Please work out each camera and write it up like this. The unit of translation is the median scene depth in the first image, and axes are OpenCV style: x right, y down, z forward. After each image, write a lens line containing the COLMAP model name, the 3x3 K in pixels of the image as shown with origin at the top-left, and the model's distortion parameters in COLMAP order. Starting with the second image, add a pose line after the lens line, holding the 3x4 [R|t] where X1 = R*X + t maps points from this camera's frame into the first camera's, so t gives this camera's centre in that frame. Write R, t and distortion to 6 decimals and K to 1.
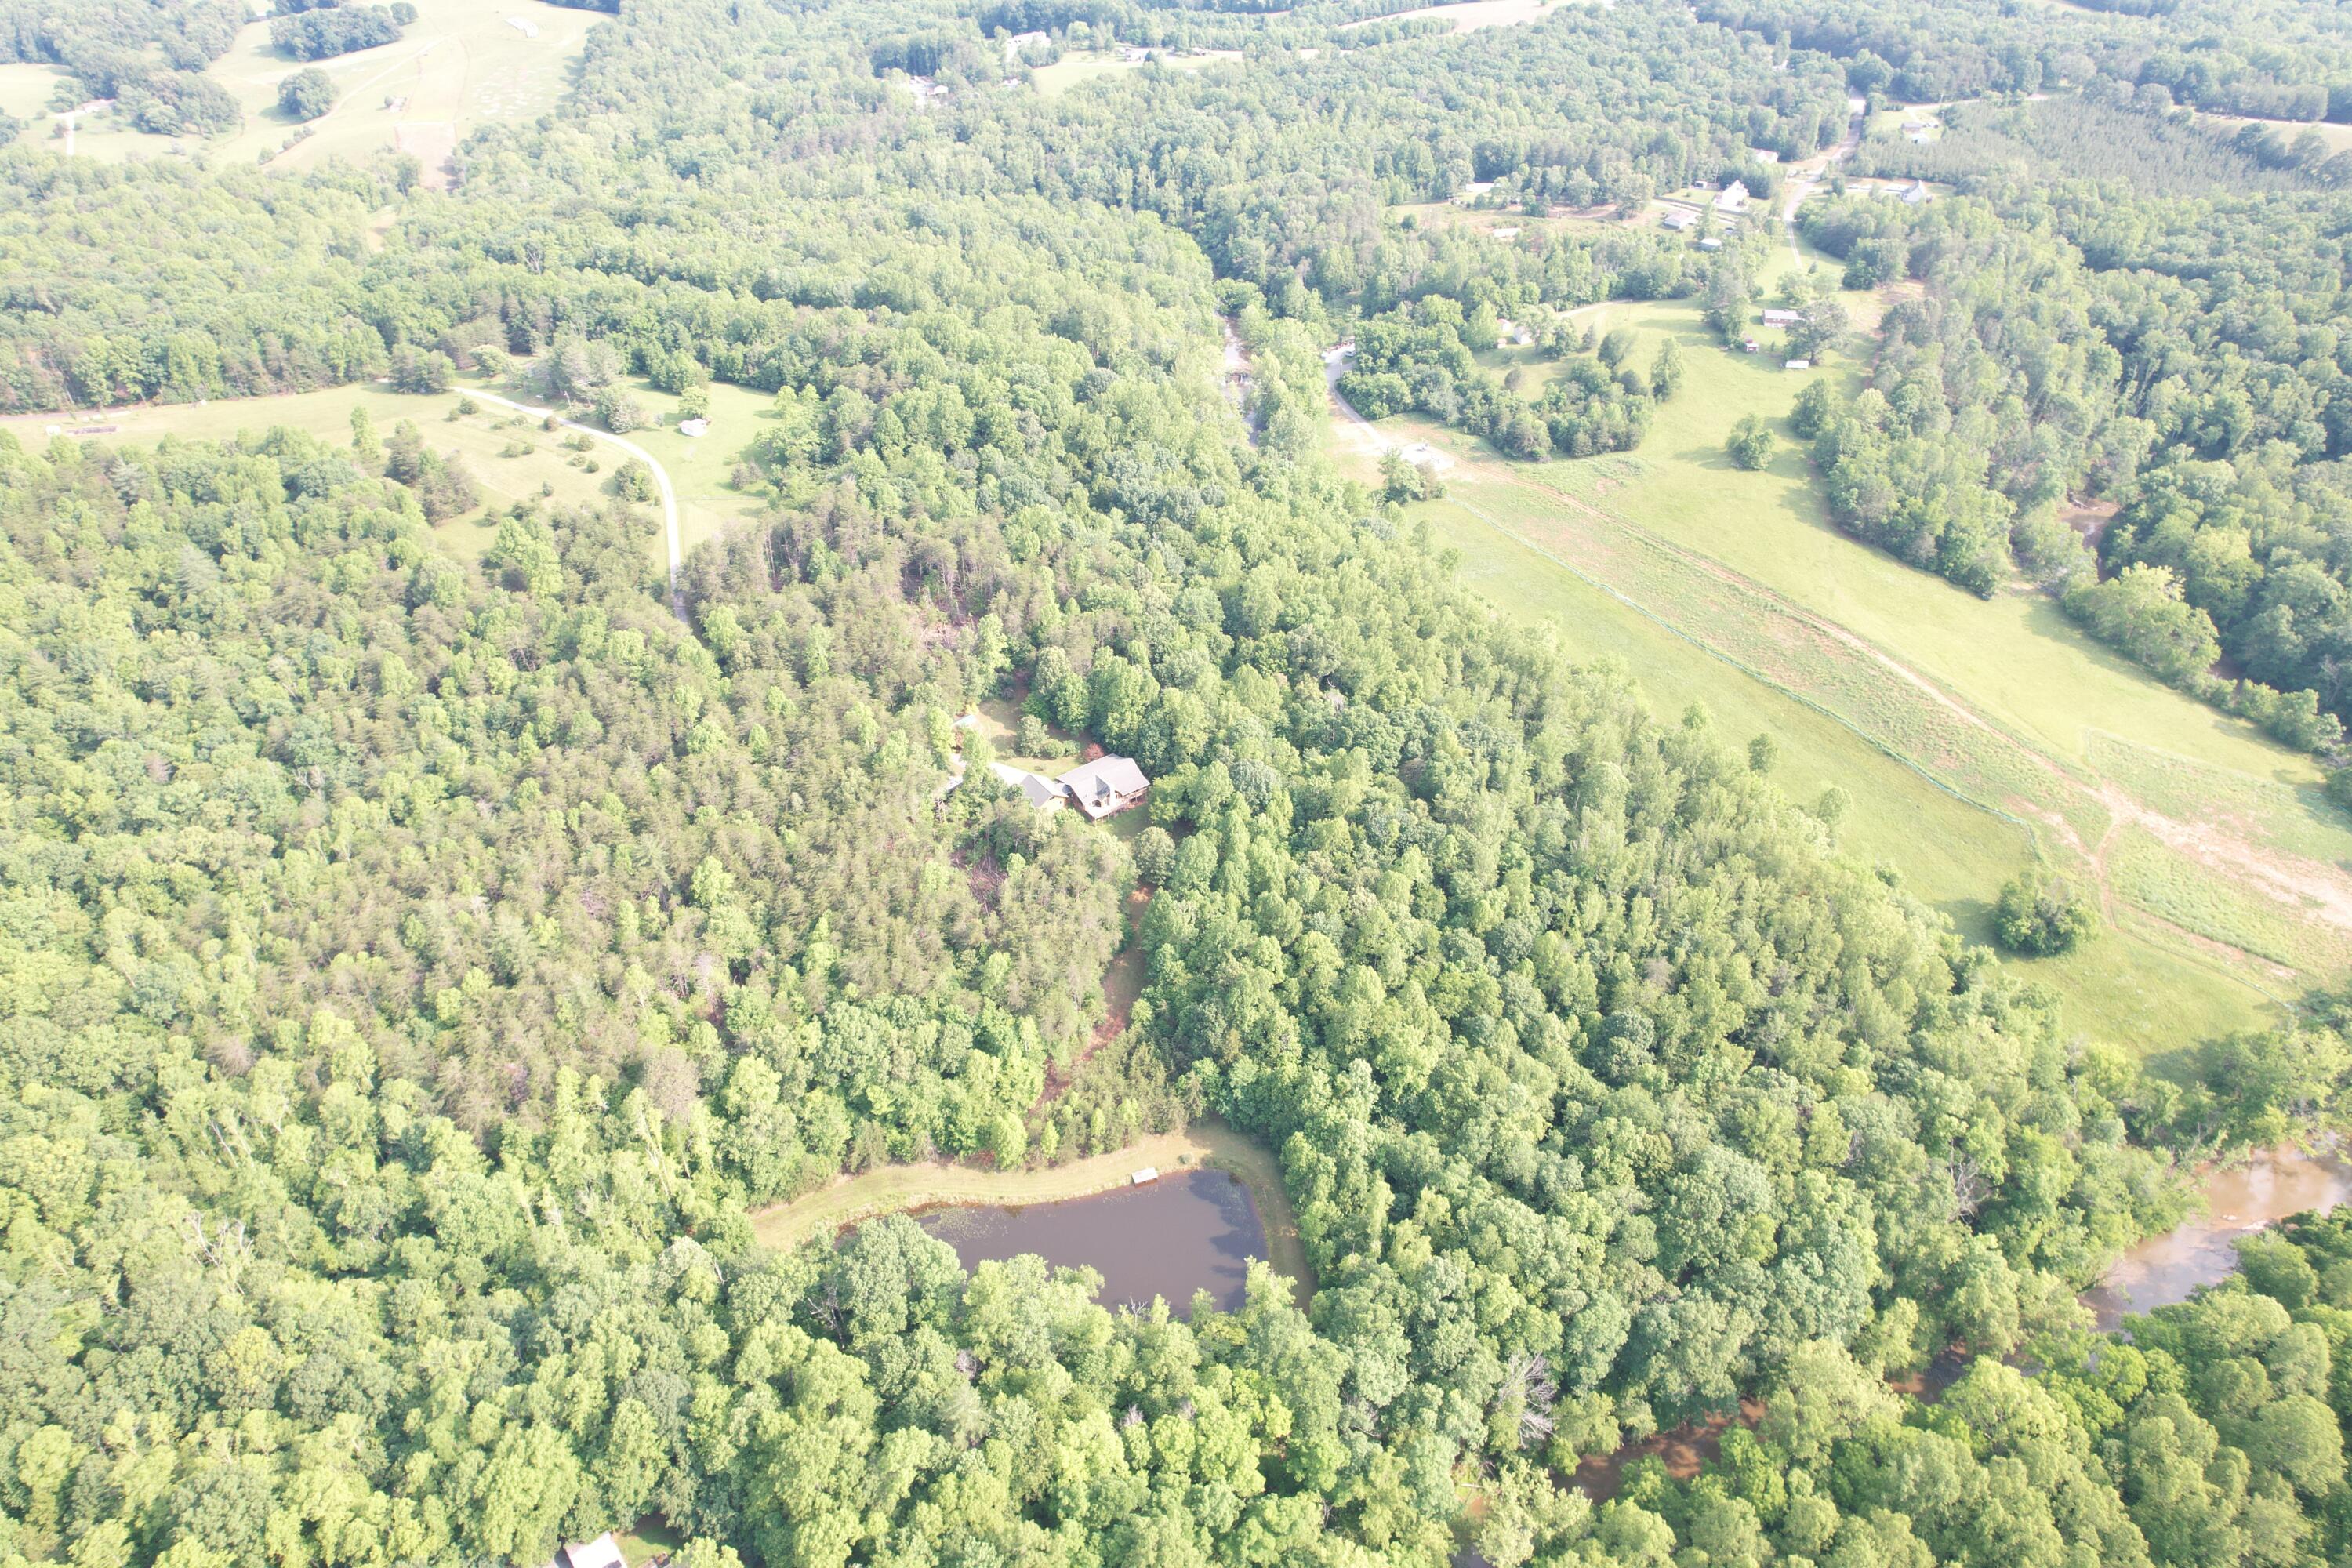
lens RADIAL K [[1510.4, 0, 1188.6], [0, 1510.4, 800.0], [0, 0, 1]] dist [-0.080218, 0.070789]
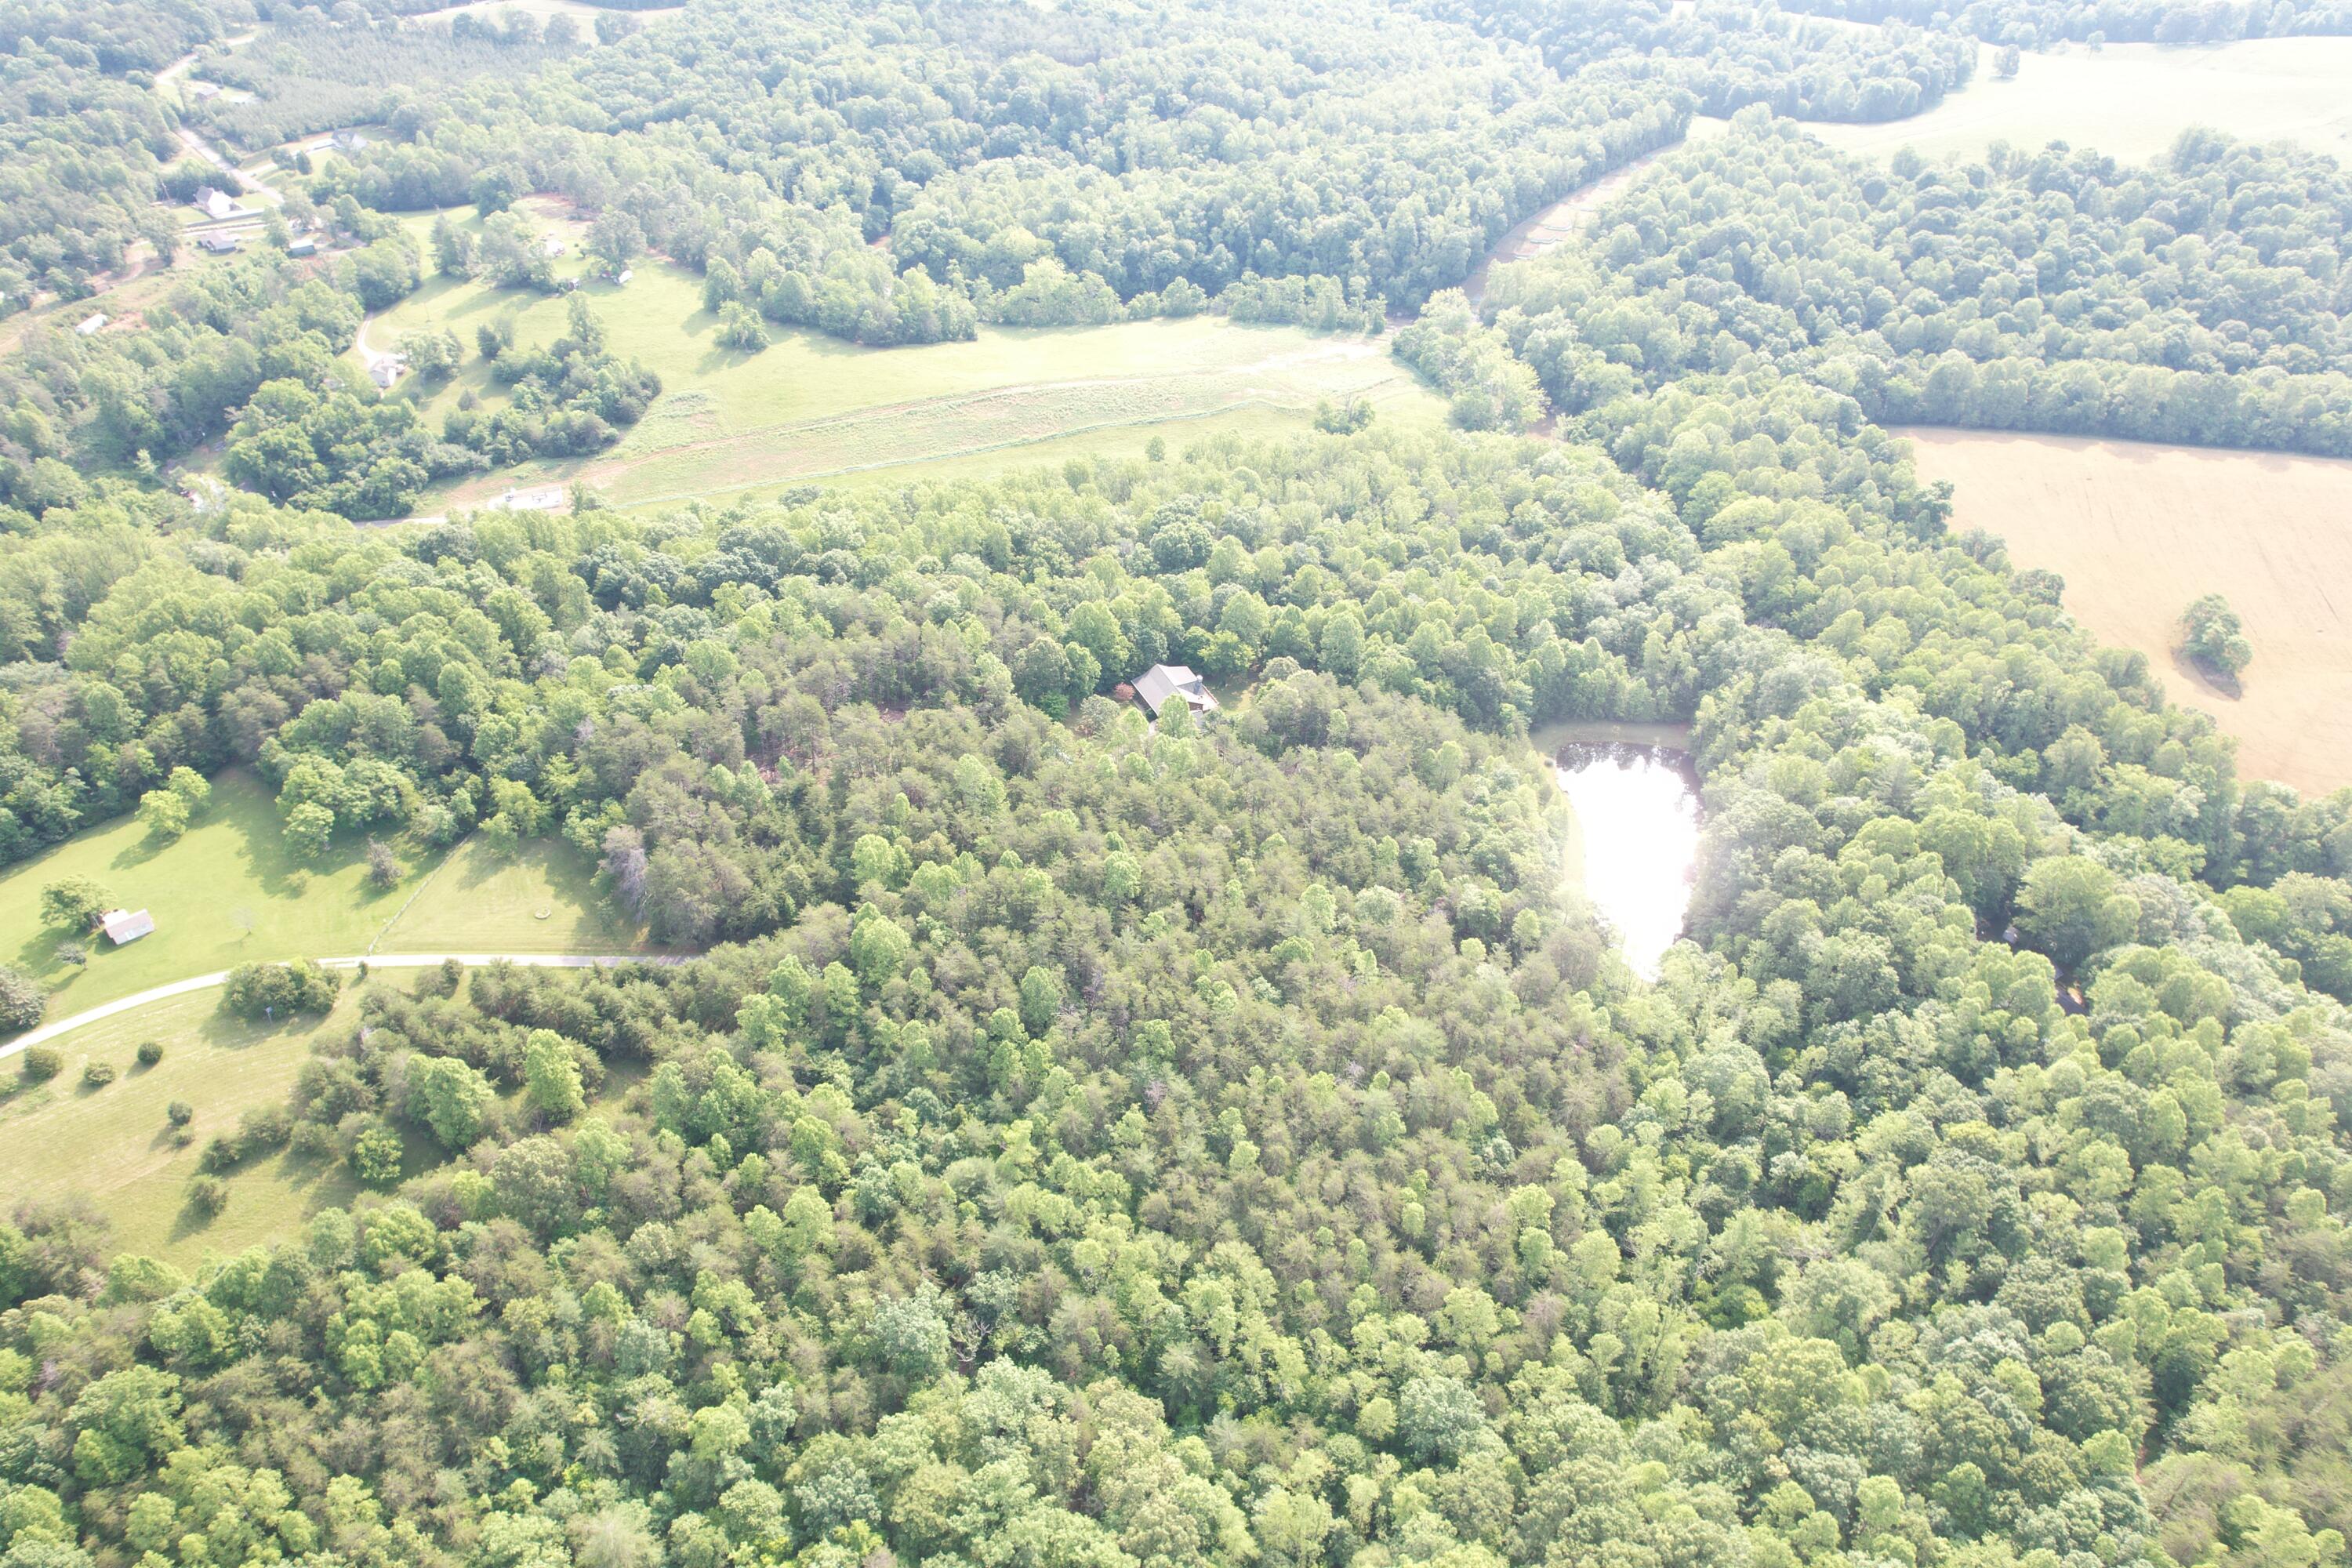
lens RADIAL K [[1510.4, 0, 1188.6], [0, 1510.4, 800.0], [0, 0, 1]] dist [-0.080218, 0.070789]
pose [[0.197420, -0.607975, 0.769020, -1.104801], [0.582589, 0.703667, 0.406747, -0.461242], [-0.788426, 0.367723, 0.493118, 0.616145]]
